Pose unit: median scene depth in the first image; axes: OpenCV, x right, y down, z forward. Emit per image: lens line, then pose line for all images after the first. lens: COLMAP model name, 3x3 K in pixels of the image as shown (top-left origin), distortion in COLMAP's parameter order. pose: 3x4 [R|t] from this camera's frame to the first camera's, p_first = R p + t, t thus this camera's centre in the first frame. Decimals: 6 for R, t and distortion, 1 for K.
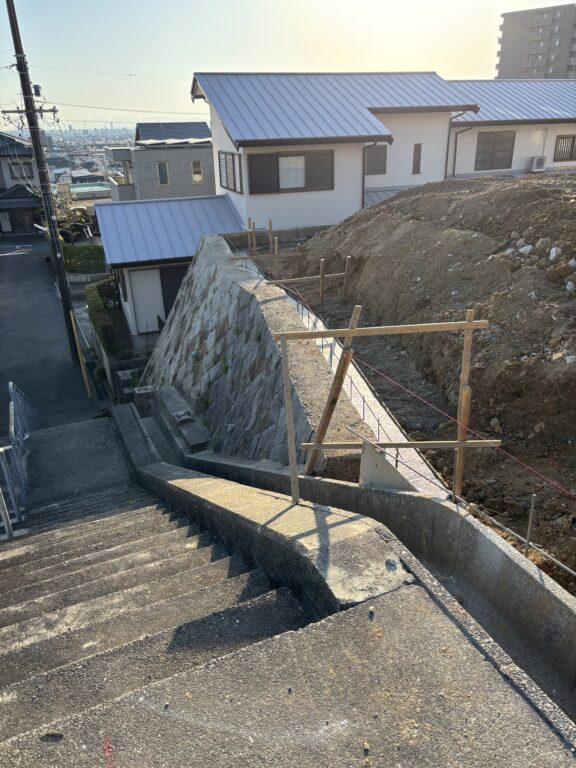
lens RADIAL K [[581.5, 0, 290.7], [0, 581.5, 376.4], [0, 0, 1]] dist [0.053827, -0.058721]
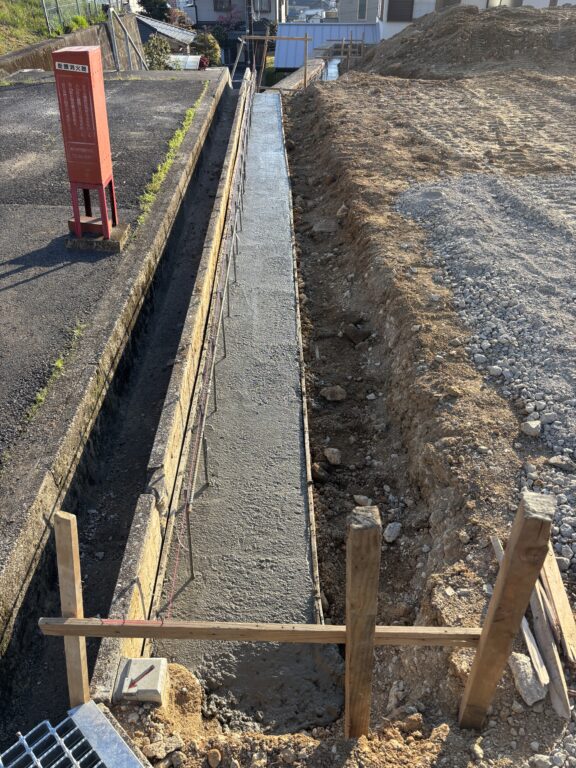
lens RADIAL K [[584.5, 0, 286.6], [0, 584.5, 374.9], [0, 0, 1]] dist [0.018447, -0.001233]
pose [[0.919688, 0.245441, -0.306486, 0.302200], [-0.177799, 0.956263, 0.232268, 0.167162], [0.350089, -0.159122, 0.923102, -0.391755]]
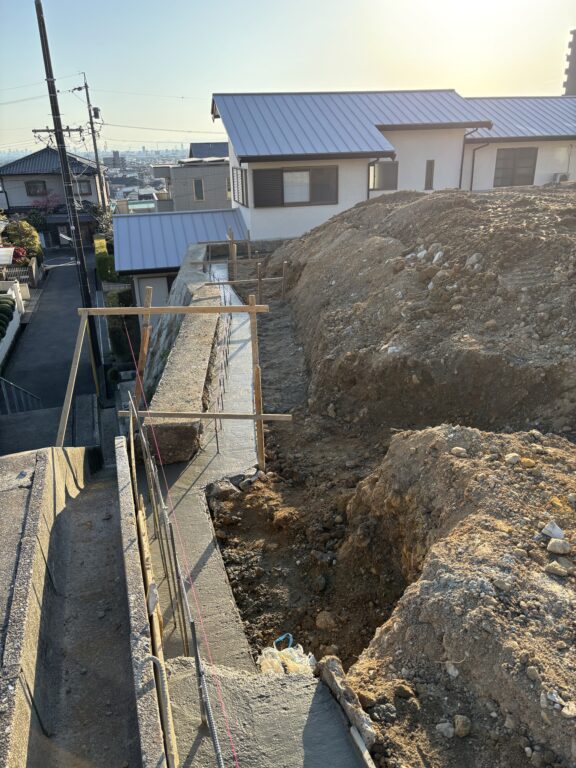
lens RADIAL K [[582.6, 0, 281.2], [0, 582.6, 379.5], [0, 0, 1]] dist [0.043856, -0.048049]
pose [[0.992987, 0.040743, -0.110982, 0.099961], [-0.043435, 0.998815, -0.021947, 0.014588], [0.109957, 0.026614, 0.993580, -0.021248]]
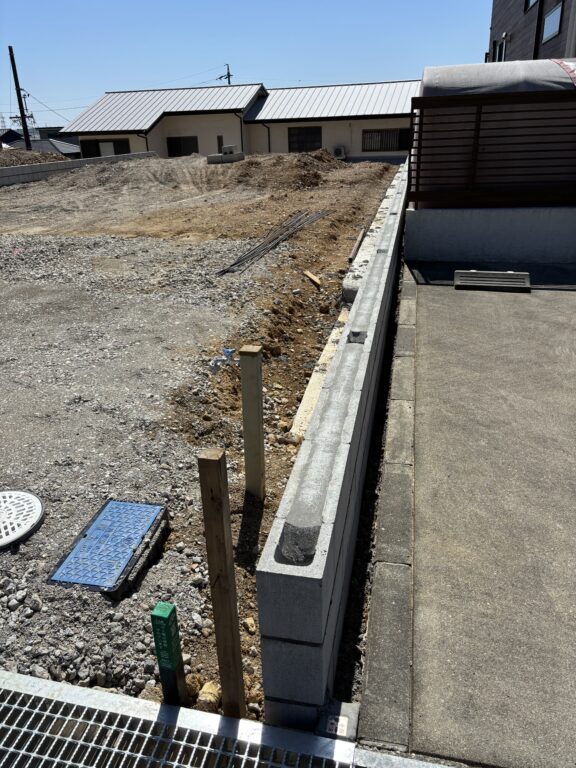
lens RADIAL K [[582.6, 0, 281.2], [0, 582.6, 379.5], [0, 0, 1]] dist [0.043856, -0.048049]
pose [[0.804582, 0.232178, -0.546573, 1.408734], [-0.221858, 0.971279, 0.086002, 0.027457], [0.550842, 0.052066, 0.832984, -0.086006]]
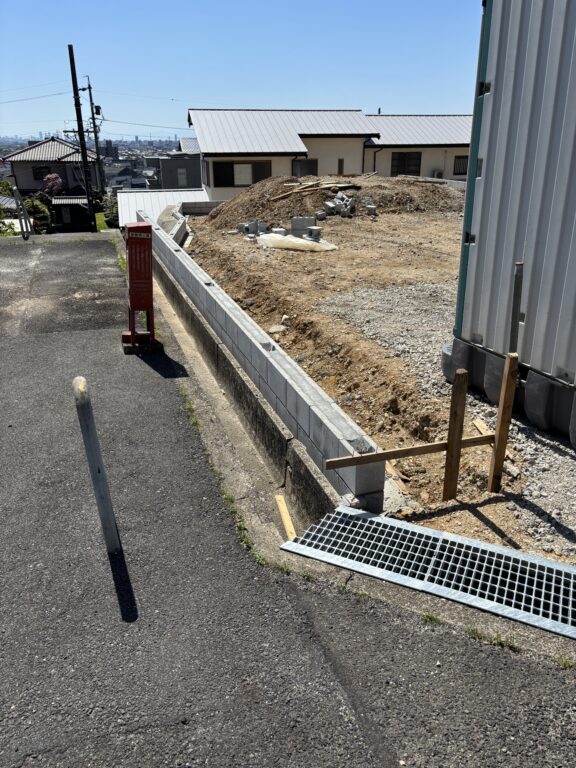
lens RADIAL K [[584.5, 0, 286.6], [0, 584.5, 374.9], [0, 0, 1]] dist [0.018447, -0.001233]
pose [[0.994697, 0.057801, -0.085069, 0.266465], [-0.059819, 0.997981, -0.021360, 0.194295], [0.083663, 0.026335, 0.996146, -0.487487]]
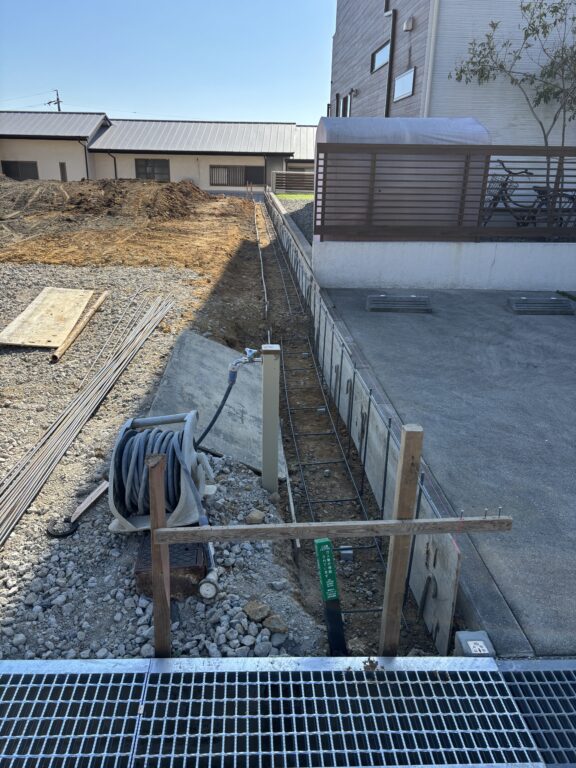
lens RADIAL K [[582.6, 0, 281.2], [0, 582.6, 379.5], [0, 0, 1]] dist [0.043856, -0.048049]
pose [[0.931674, 0.166205, -0.323046, 1.377470], [-0.181613, 0.983207, -0.017926, 0.041018], [0.314642, 0.075371, 0.946213, -0.118992]]
